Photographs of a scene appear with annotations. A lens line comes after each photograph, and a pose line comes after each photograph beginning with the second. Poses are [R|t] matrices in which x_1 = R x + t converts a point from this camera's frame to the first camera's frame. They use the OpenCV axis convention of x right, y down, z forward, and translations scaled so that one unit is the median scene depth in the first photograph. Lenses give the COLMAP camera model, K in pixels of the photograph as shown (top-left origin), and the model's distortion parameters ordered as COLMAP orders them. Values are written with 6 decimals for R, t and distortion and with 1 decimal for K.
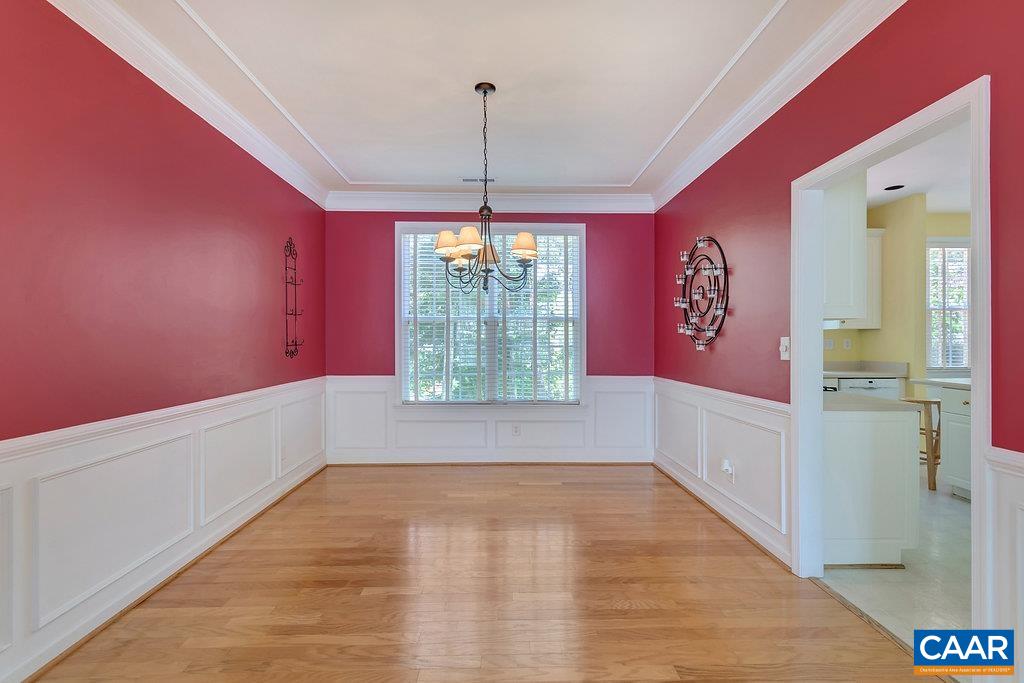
lens RADIAL K [[472.5, 0, 504.7], [0, 472.5, 343.5], [0, 0, 1]] dist [0.005715, 0.000151]
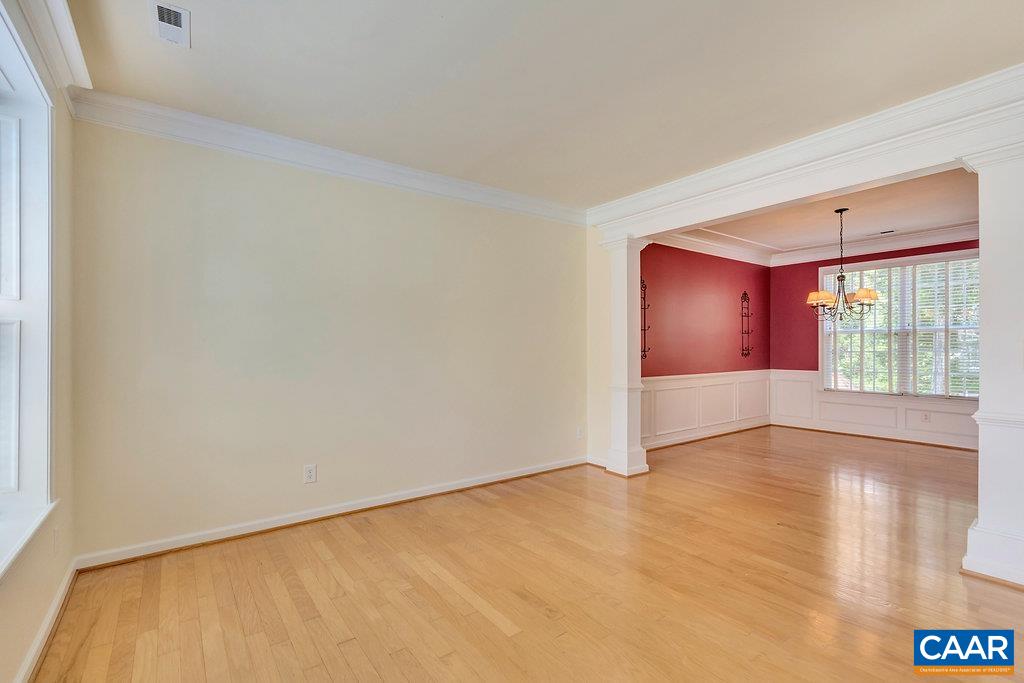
lens RADIAL K [[472.5, 0, 509.0], [0, 472.5, 346.5], [0, 0, 1]] dist [0.005715, 0.000151]
pose [[0.577486, -0.003052, -0.816395, 0.432354], [-0.002454, 0.999982, -0.005475, 0.001554], [0.816397, 0.005165, 0.577468, -0.674500]]
